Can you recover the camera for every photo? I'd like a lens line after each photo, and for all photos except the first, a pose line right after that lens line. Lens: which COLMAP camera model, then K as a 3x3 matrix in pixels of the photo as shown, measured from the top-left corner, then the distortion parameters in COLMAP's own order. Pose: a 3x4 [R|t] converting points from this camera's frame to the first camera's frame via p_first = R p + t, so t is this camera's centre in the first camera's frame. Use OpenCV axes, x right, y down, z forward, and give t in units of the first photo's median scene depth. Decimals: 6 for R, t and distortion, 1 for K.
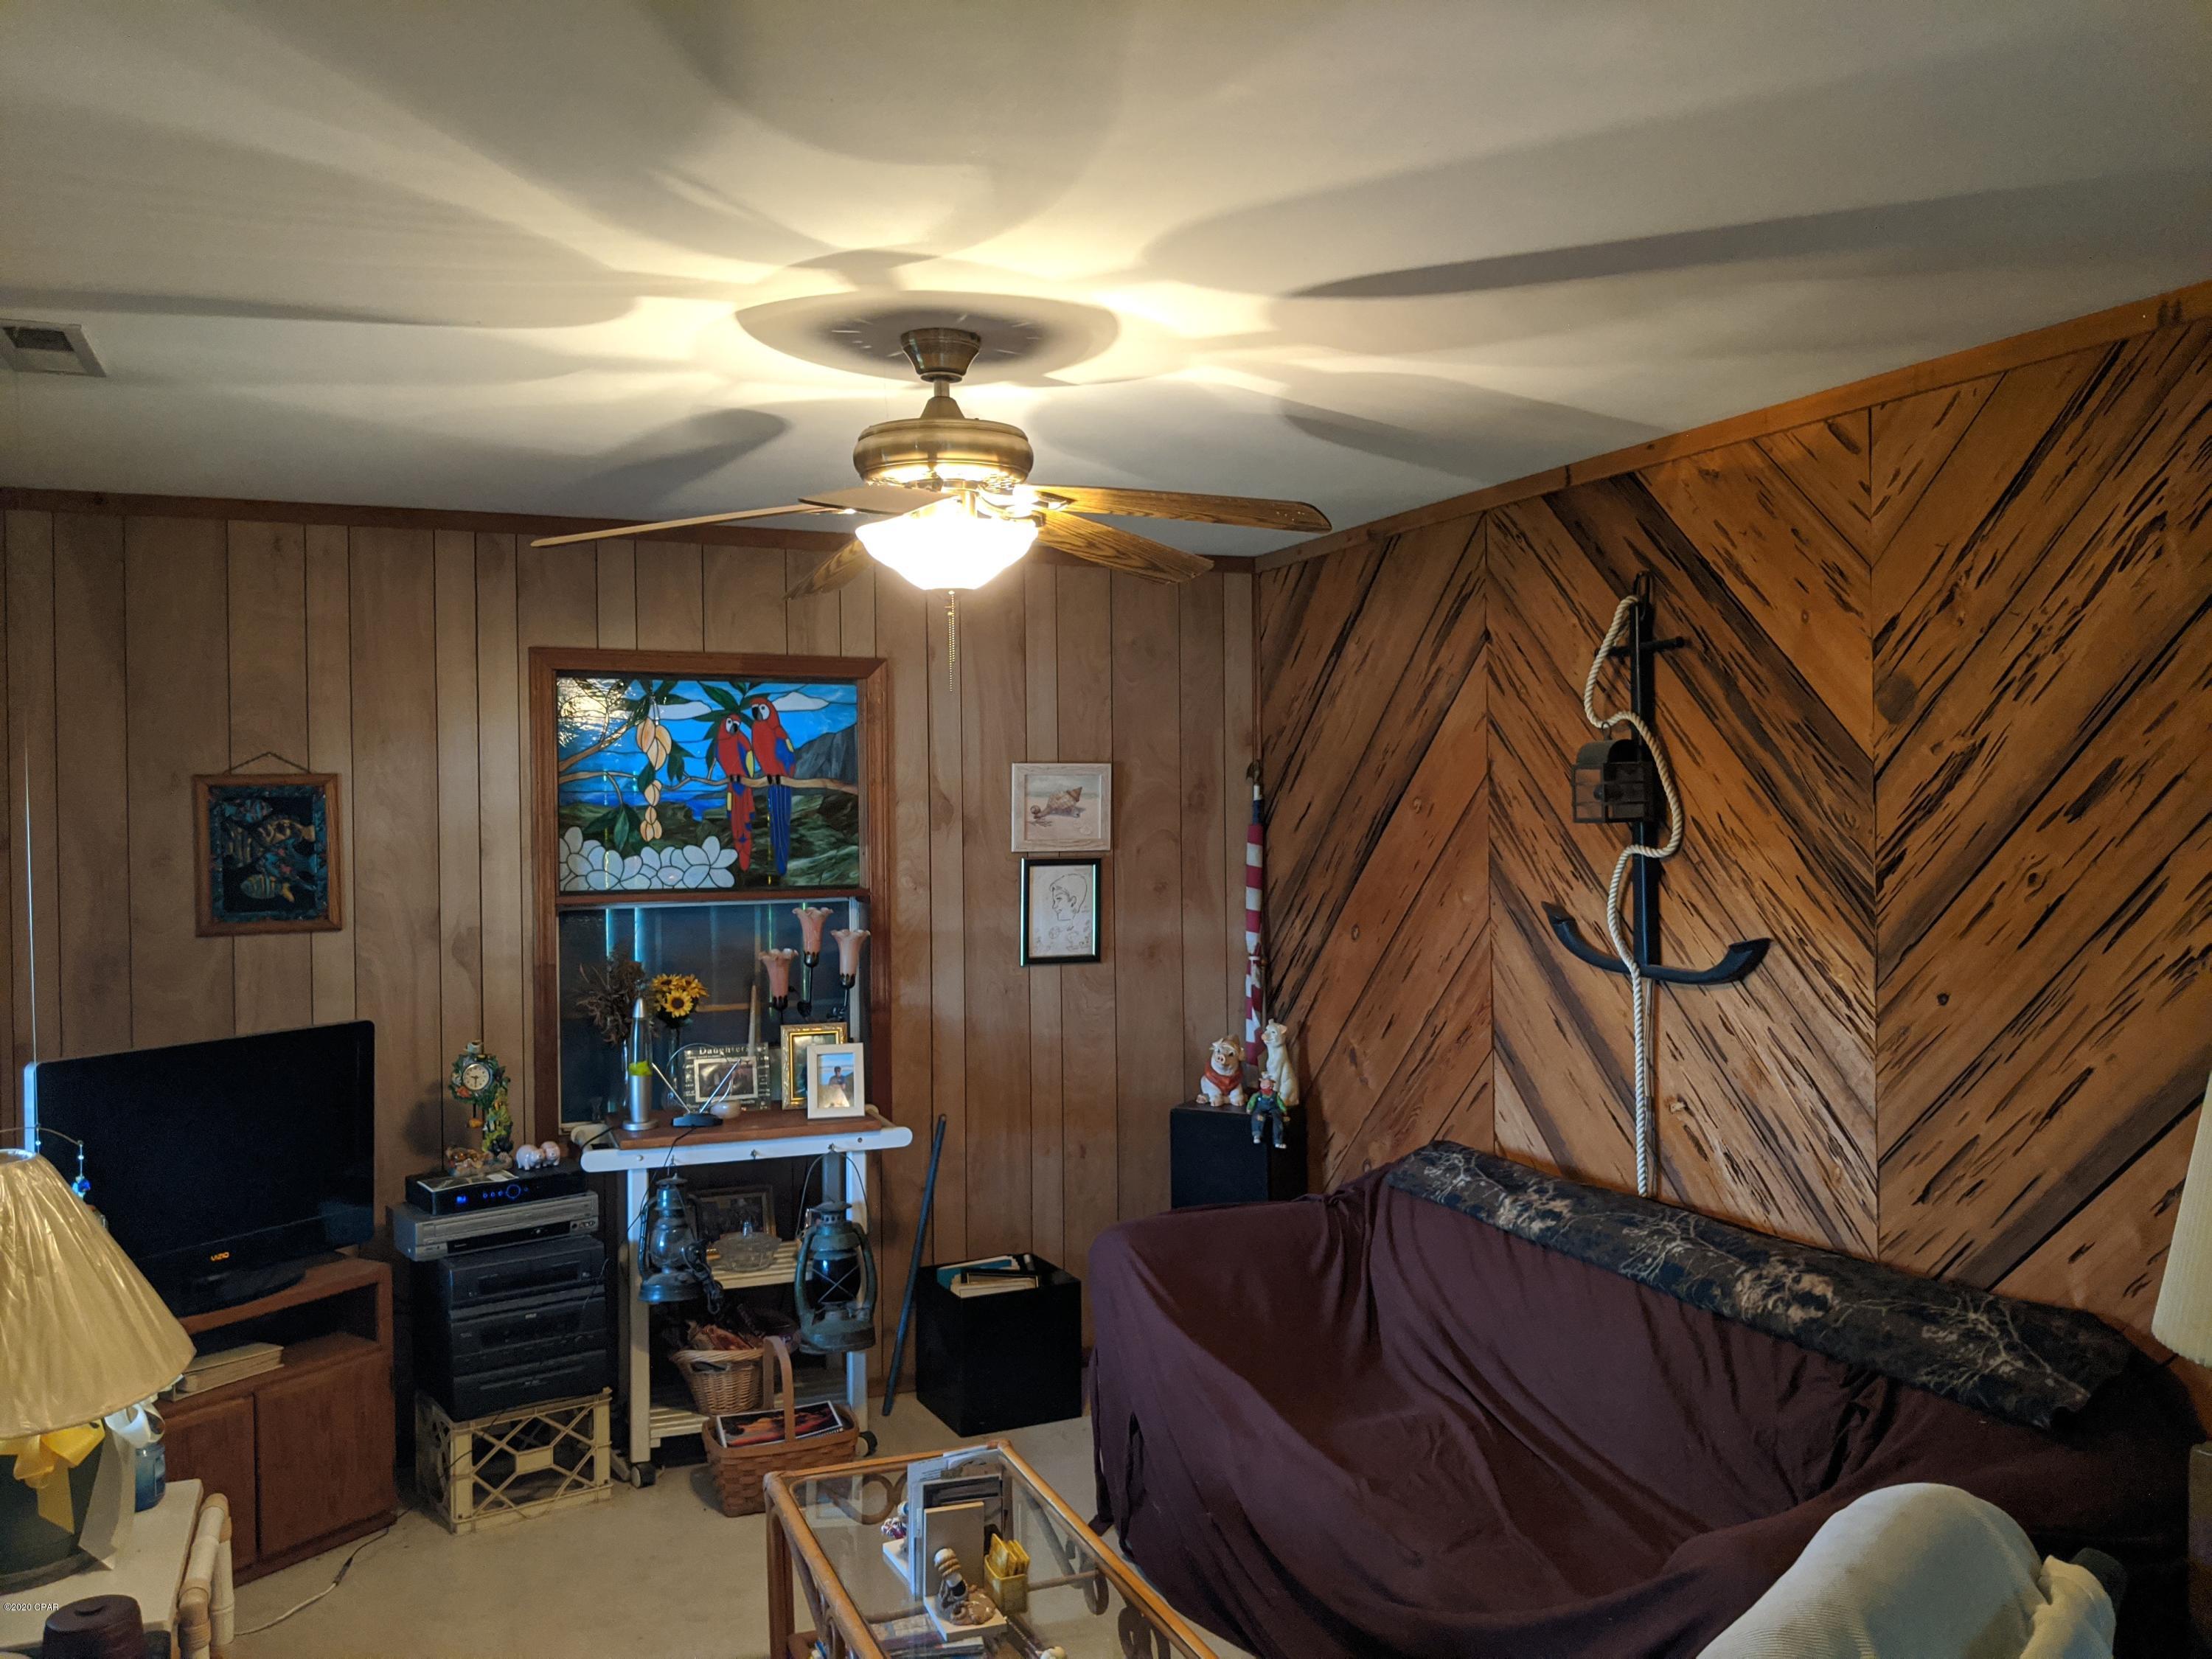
lens RADIAL K [[1742.2, 0, 1132.0], [0, 1742.2, 826.0], [0, 0, 1]] dist [0.107956, -0.250257]
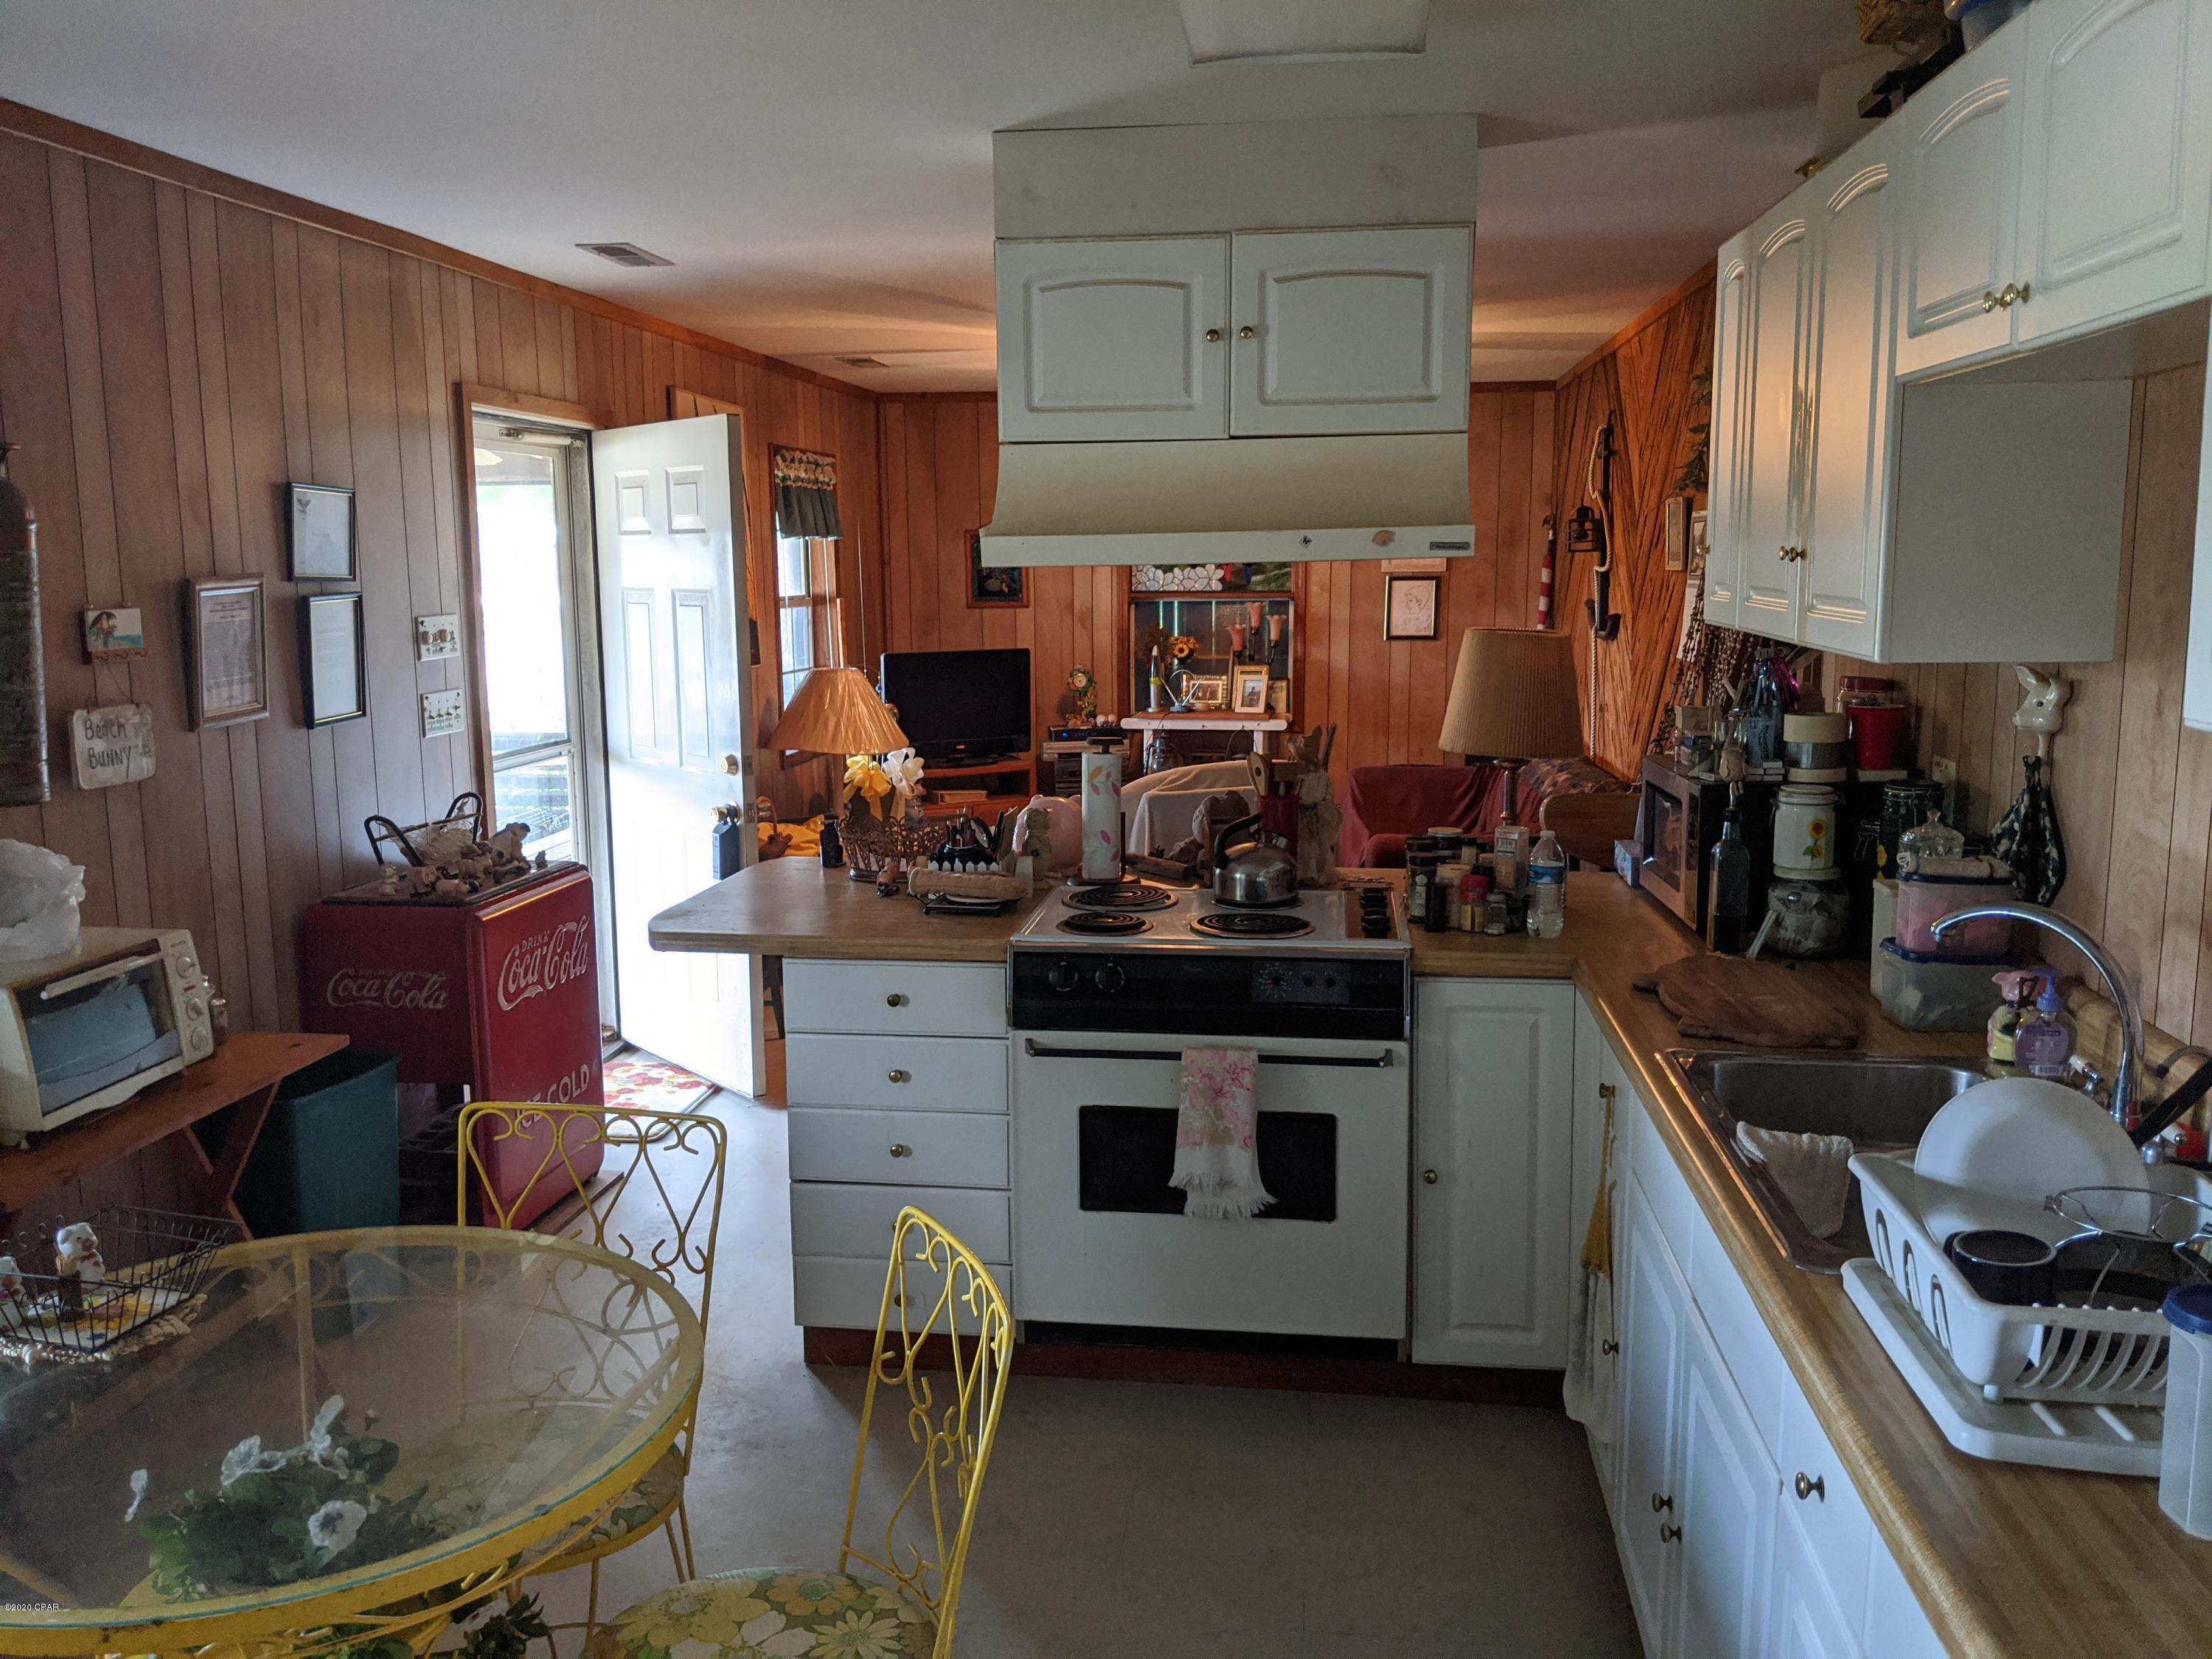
lens RADIAL K [[1742.2, 0, 1132.0], [0, 1742.2, 826.0], [0, 0, 1]] dist [0.107956, -0.250257]
pose [[0.865427, 0.078436, -0.494858, 0.684315], [-0.004445, 0.988833, 0.148959, 0.008014], [0.501016, -0.126713, 0.856111, -0.712656]]
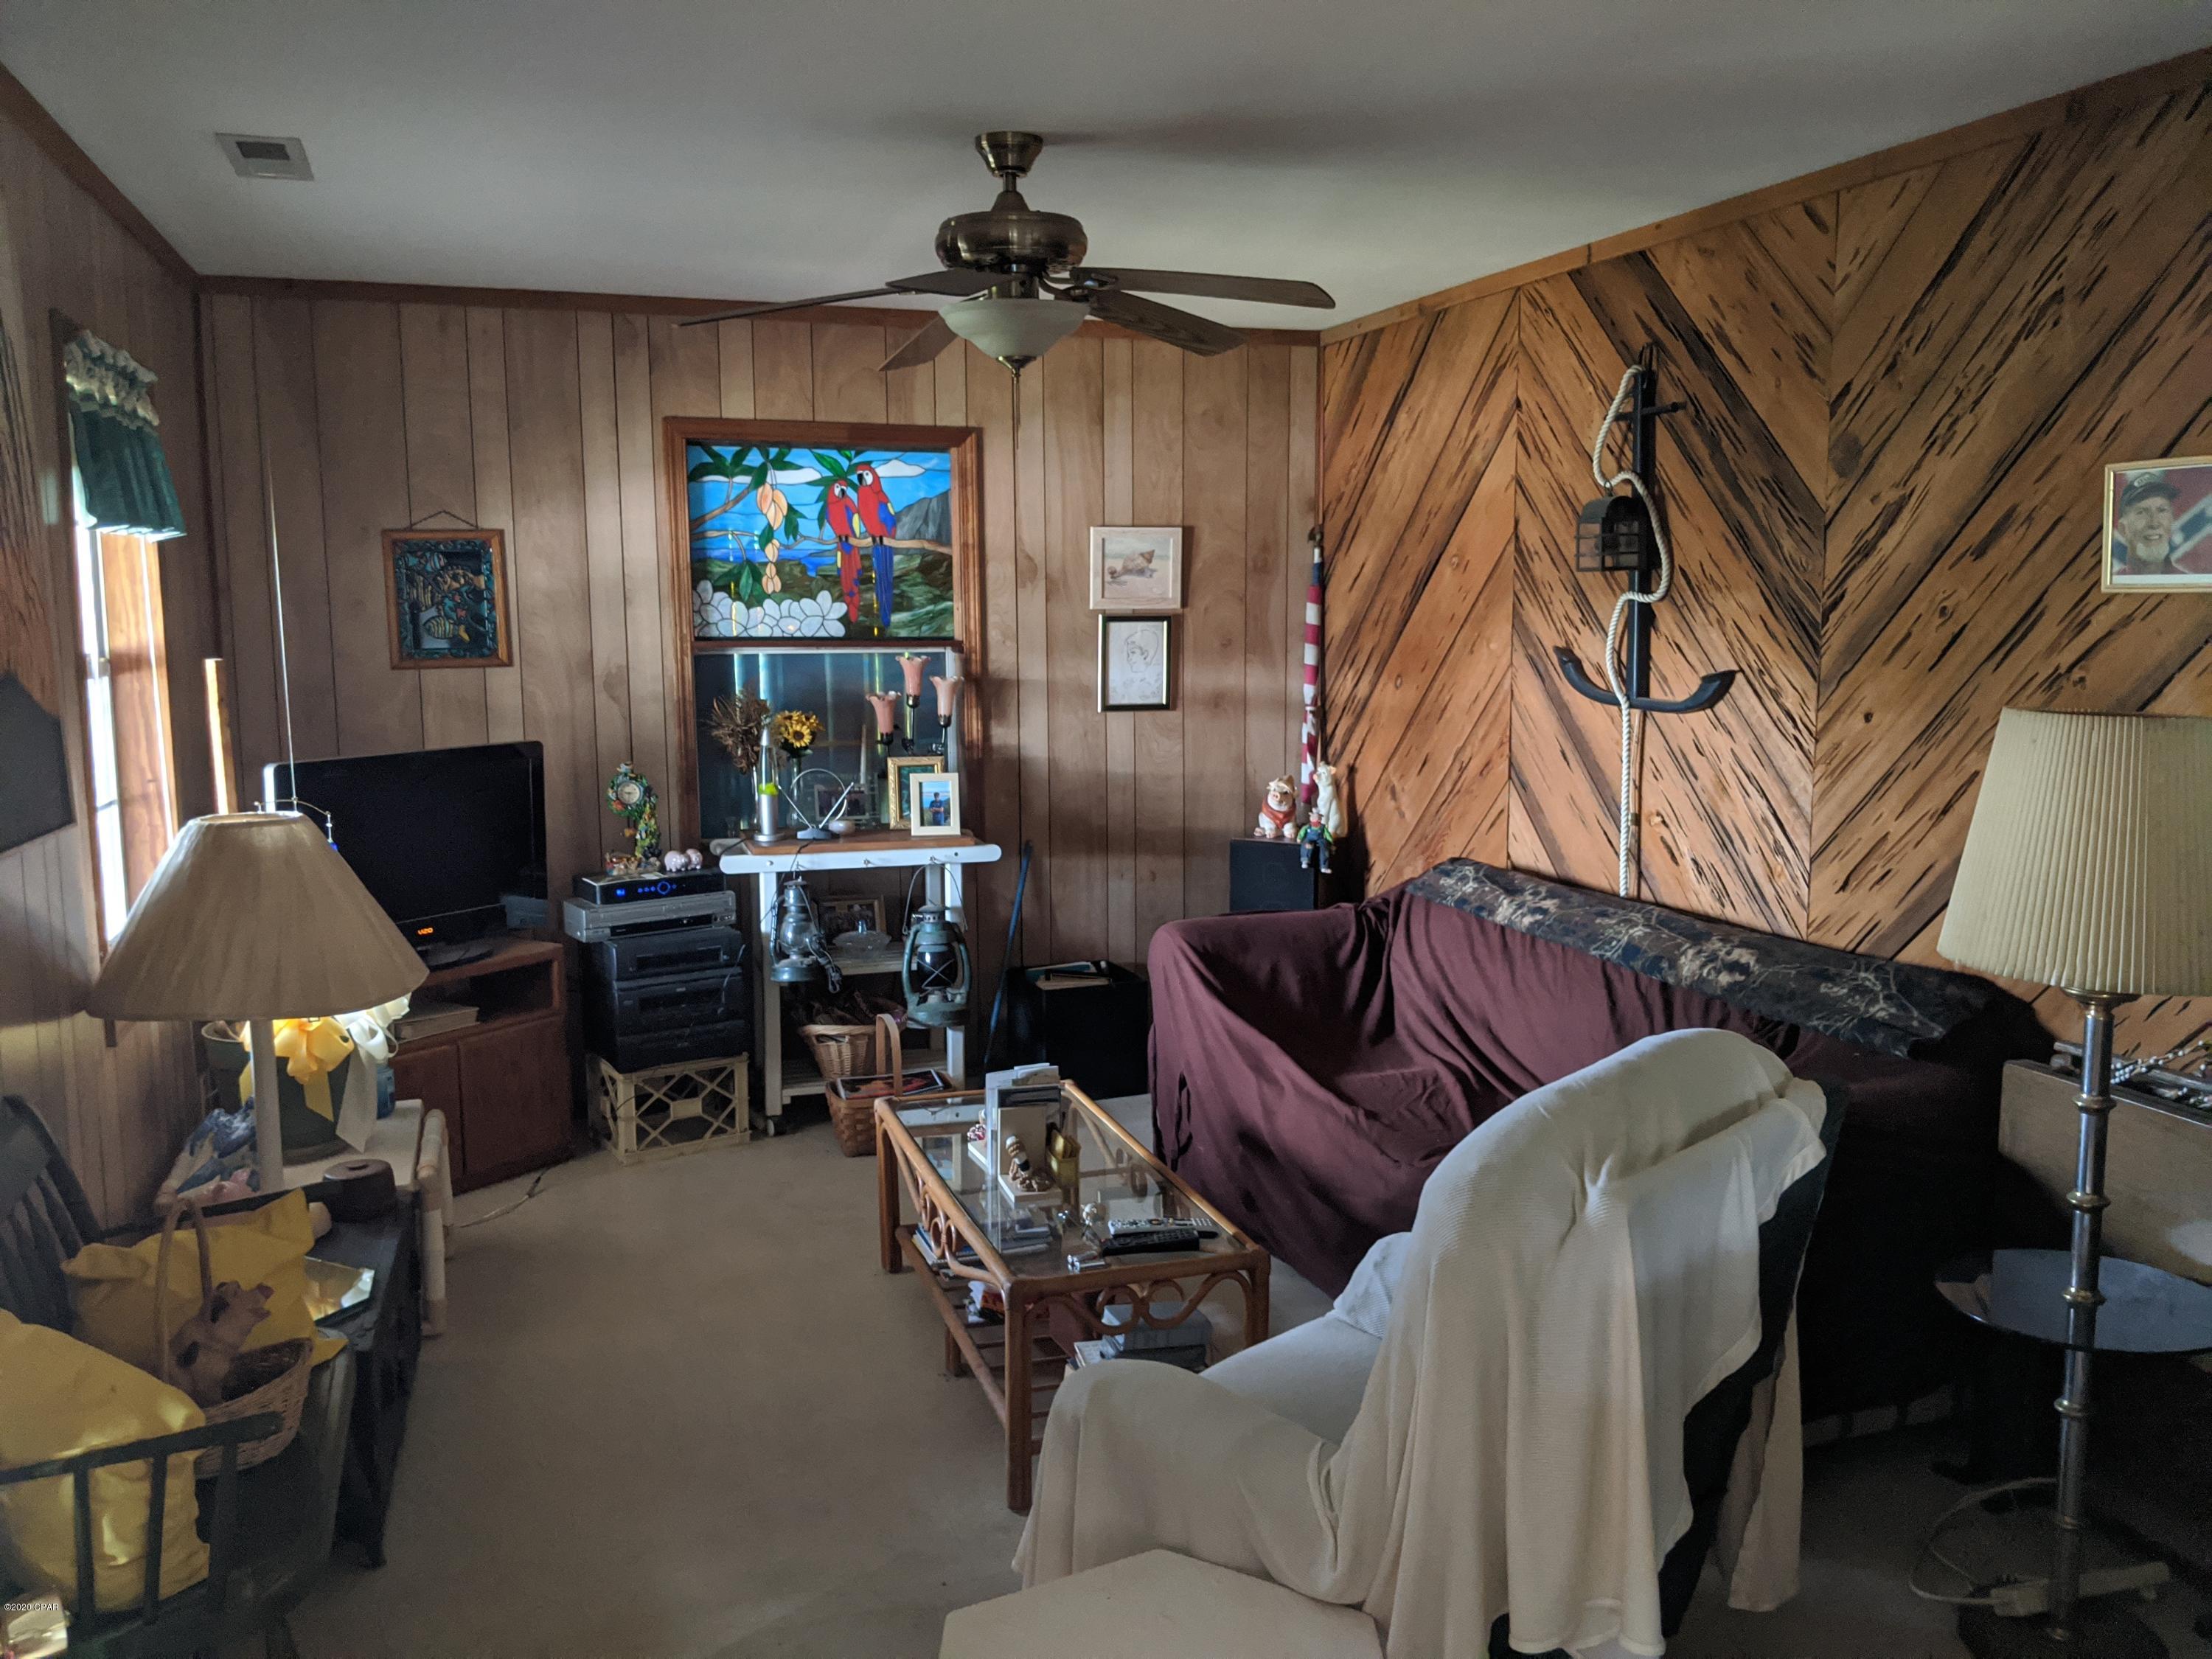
lens RADIAL K [[1742.2, 0, 1132.0], [0, 1742.2, 826.0], [0, 0, 1]] dist [0.107956, -0.250257]
pose [[0.997945, 0.012848, -0.062773, 0.033764], [-0.005253, 0.992798, 0.119685, 0.022802], [0.063859, -0.119109, 0.990825, -0.135130]]
